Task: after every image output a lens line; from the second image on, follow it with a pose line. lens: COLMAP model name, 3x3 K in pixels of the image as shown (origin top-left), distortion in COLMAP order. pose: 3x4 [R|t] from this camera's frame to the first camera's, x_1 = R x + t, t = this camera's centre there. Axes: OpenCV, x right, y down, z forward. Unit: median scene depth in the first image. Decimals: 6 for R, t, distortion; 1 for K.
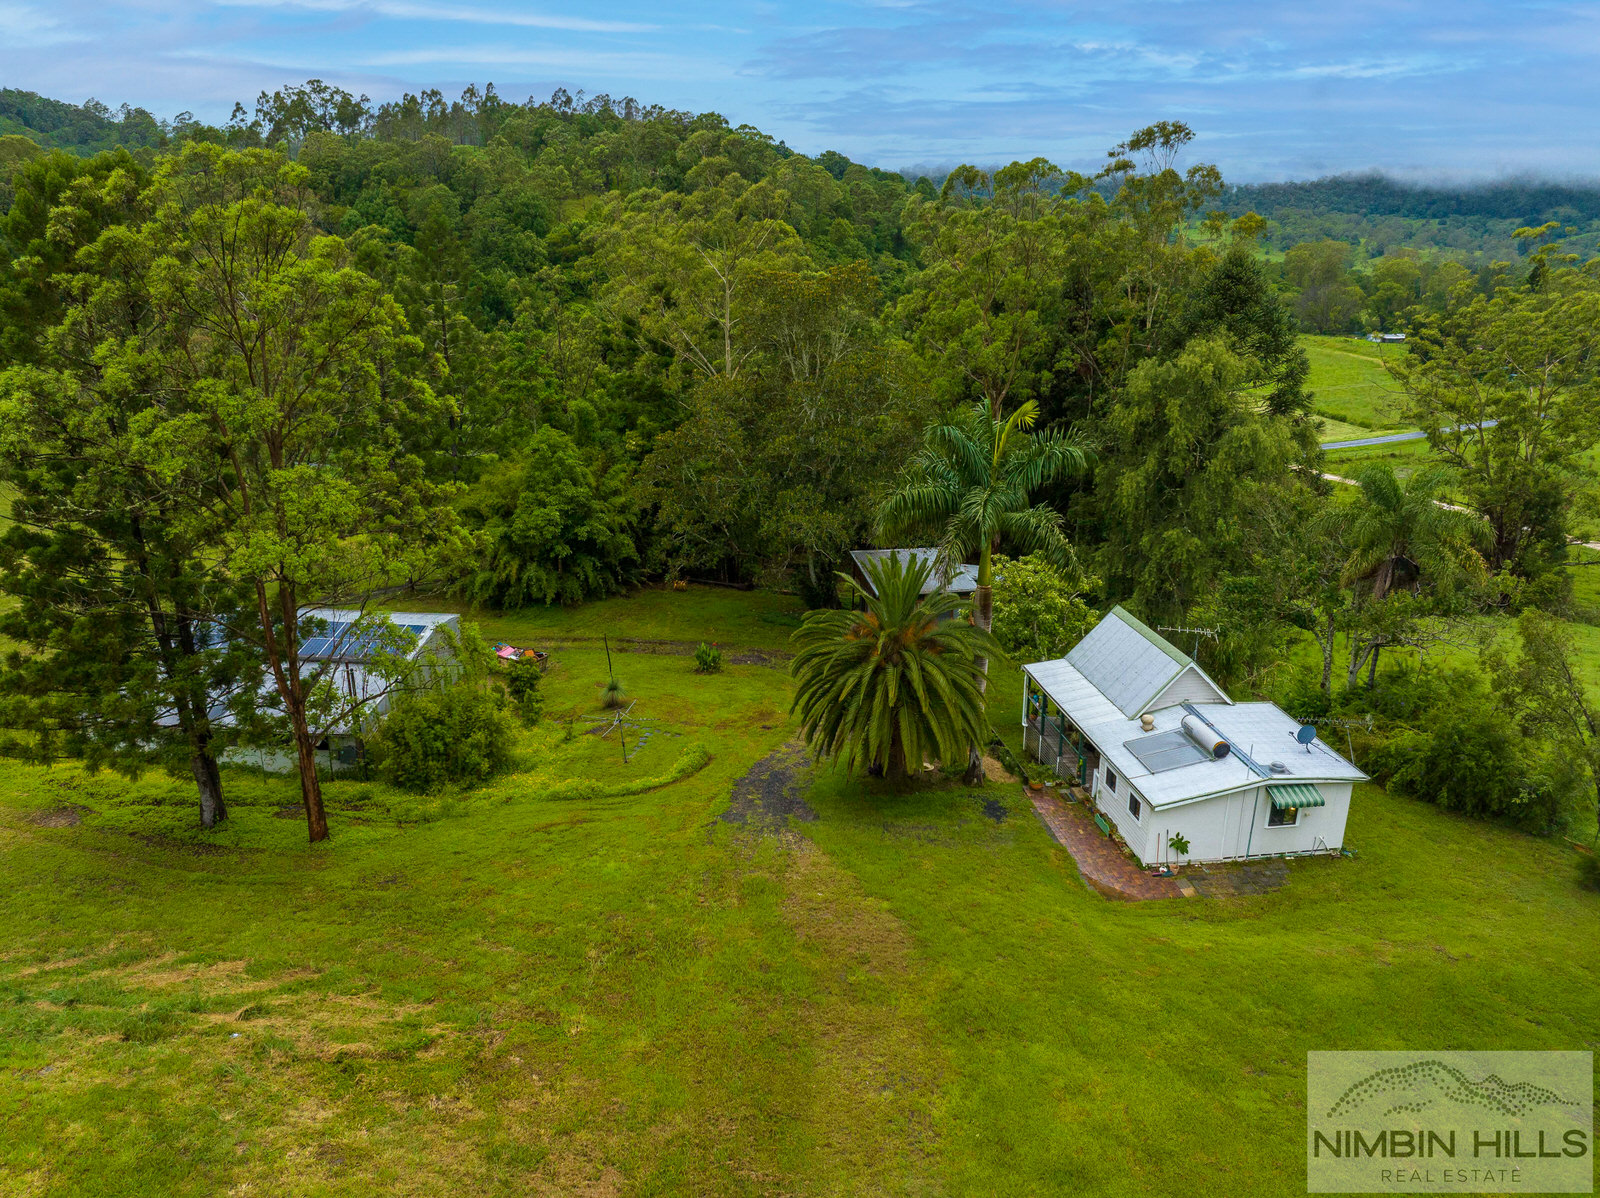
lens RADIAL K [[1111.4, 0, 800.0], [0, 1111.4, 597.9], [0, 0, 1]] dist [-0.059381, 0.027618]
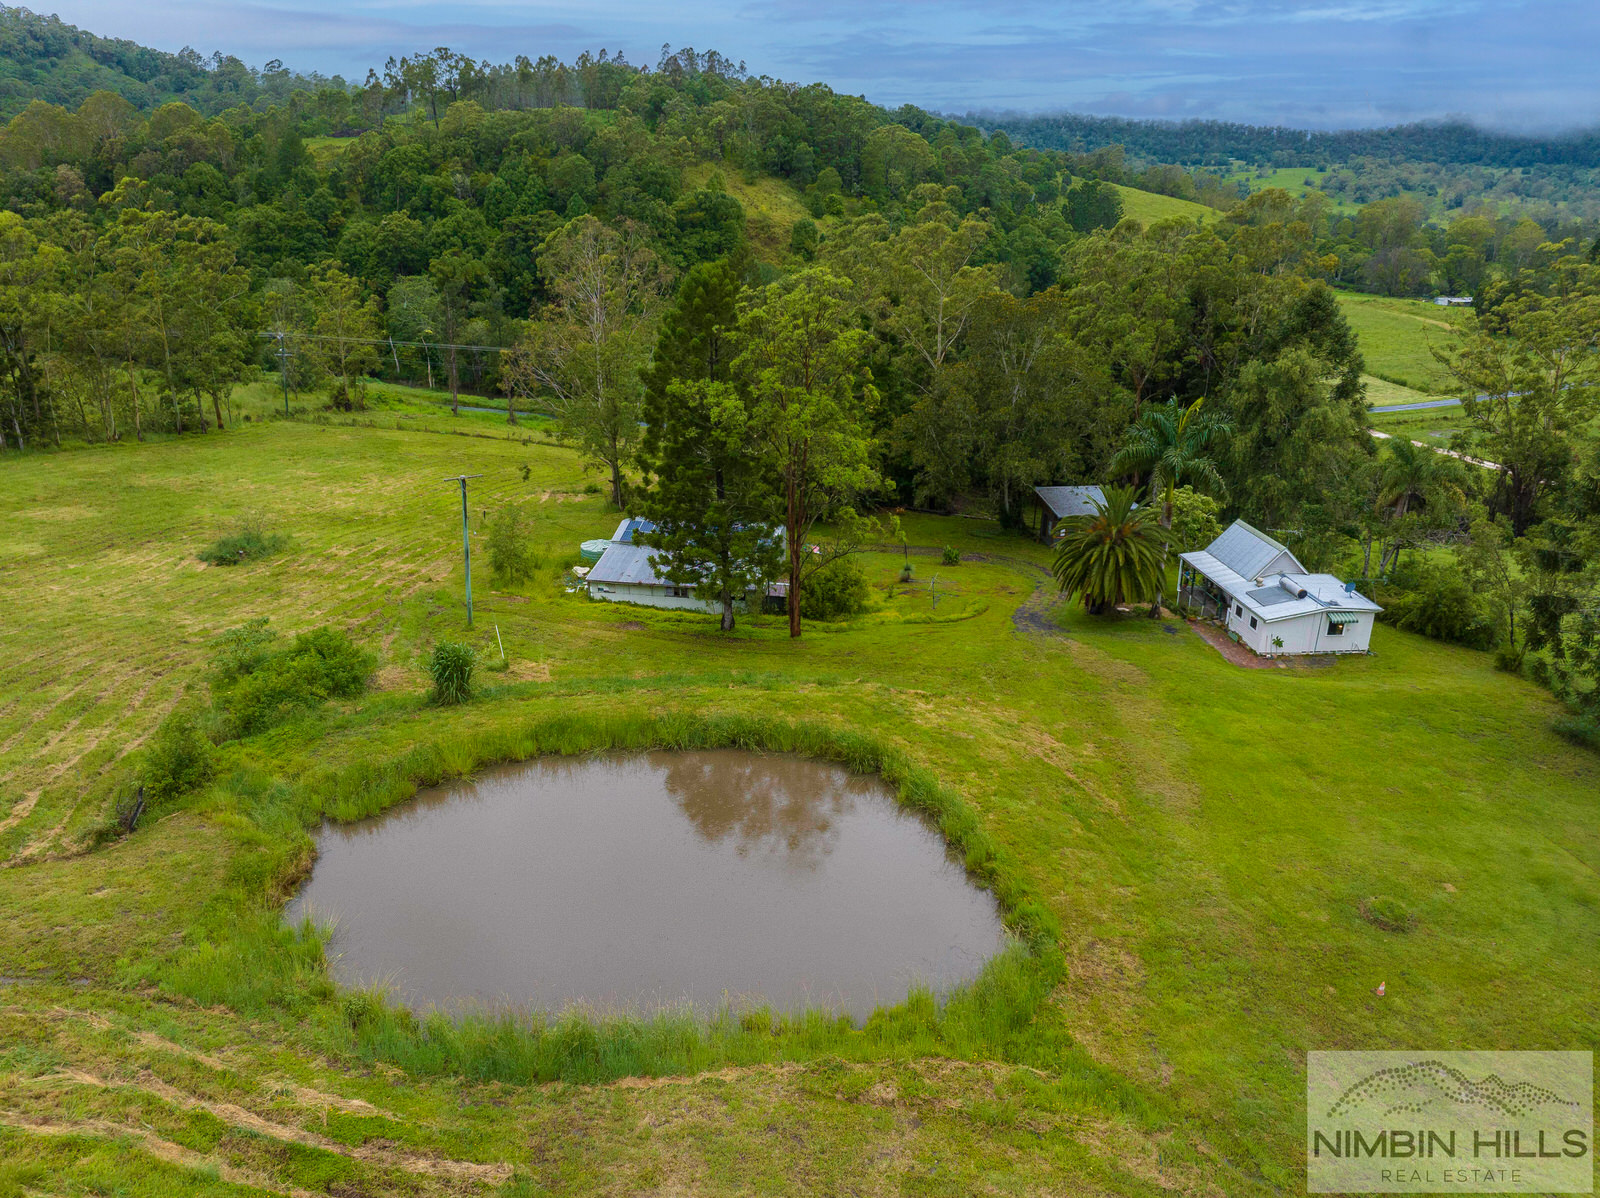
lens RADIAL K [[1111.4, 0, 802.0], [0, 1111.4, 600.2], [0, 0, 1]] dist [-0.059381, 0.027618]
pose [[0.998859, 0.020980, -0.042895, -0.217891], [-0.018846, 0.998594, 0.049555, 0.044017], [0.043875, -0.048690, 0.997850, -0.507070]]
